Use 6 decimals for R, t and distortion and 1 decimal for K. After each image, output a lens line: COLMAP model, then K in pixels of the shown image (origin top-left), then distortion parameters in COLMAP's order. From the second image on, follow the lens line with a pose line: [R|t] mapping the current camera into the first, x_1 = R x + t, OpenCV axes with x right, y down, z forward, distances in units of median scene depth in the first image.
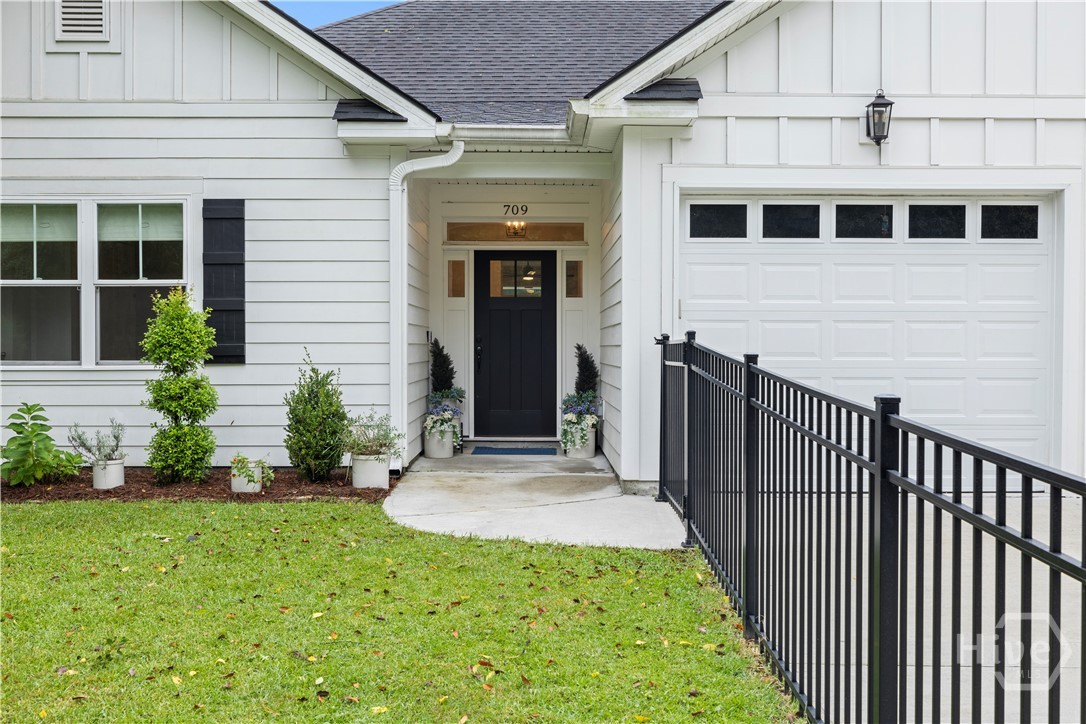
lens RADIAL K [[1090.8, 0, 543.0], [0, 1090.8, 362.0], [0, 0, 1]] dist [0.002304, 0.008697]
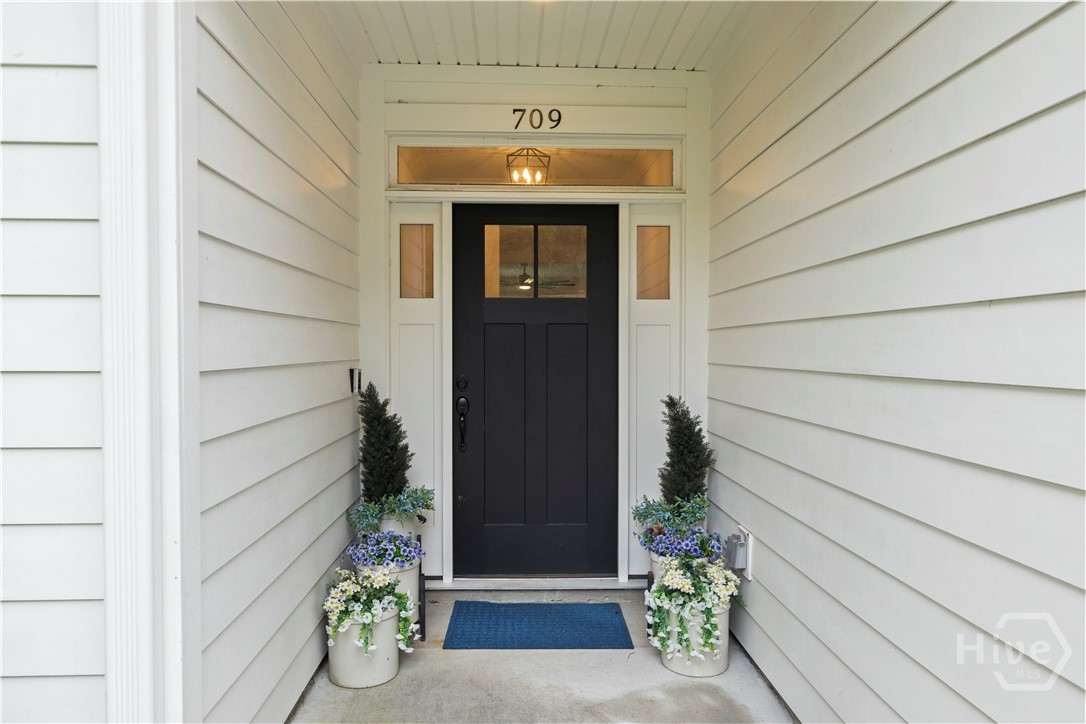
lens RADIAL K [[732.4, 0, 543.0], [0, 732.4, 362.0], [0, 0, 1]] dist [0.000872, 0.000120]
pose [[0.999360, -0.000178, 0.035765, -0.036896], [-0.000086, 0.999973, 0.007402, -0.035925], [-0.035766, -0.007400, 0.999333, 0.724972]]
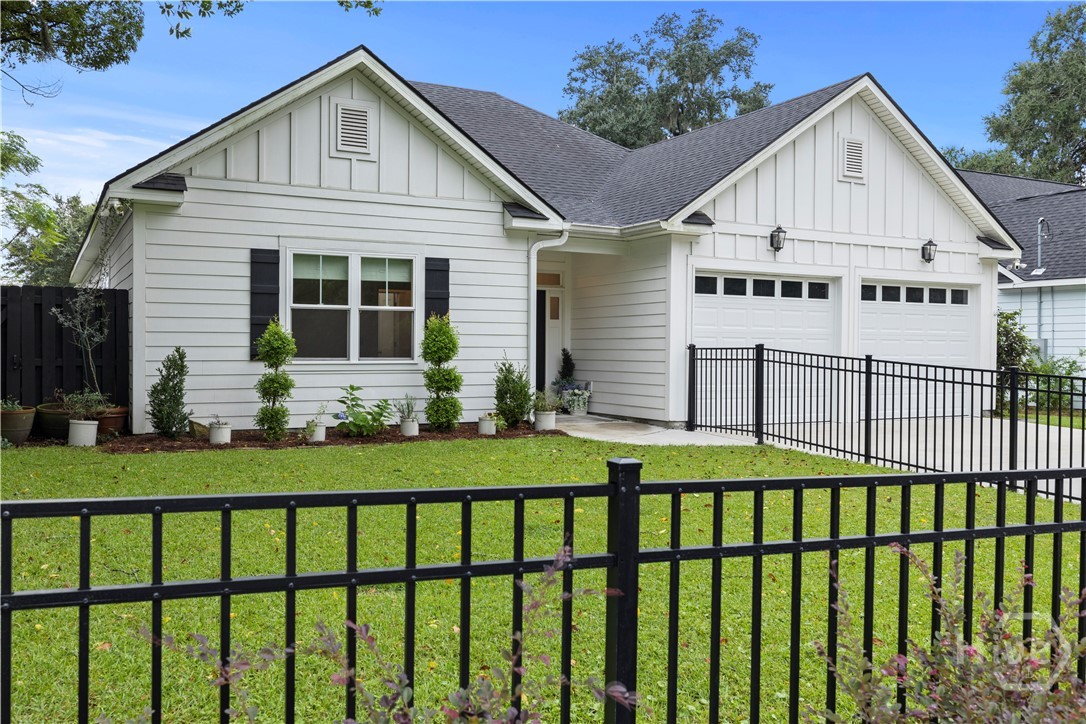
lens RADIAL K [[938.6, 0, 543.0], [0, 938.6, 362.0], [0, 0, 1]] dist [-0.006760, -0.001016]
pose [[0.881906, -0.002382, 0.471419, -0.716806], [0.001449, 0.999996, 0.002344, 0.001693], [-0.471423, -0.001384, 0.881906, -0.265953]]
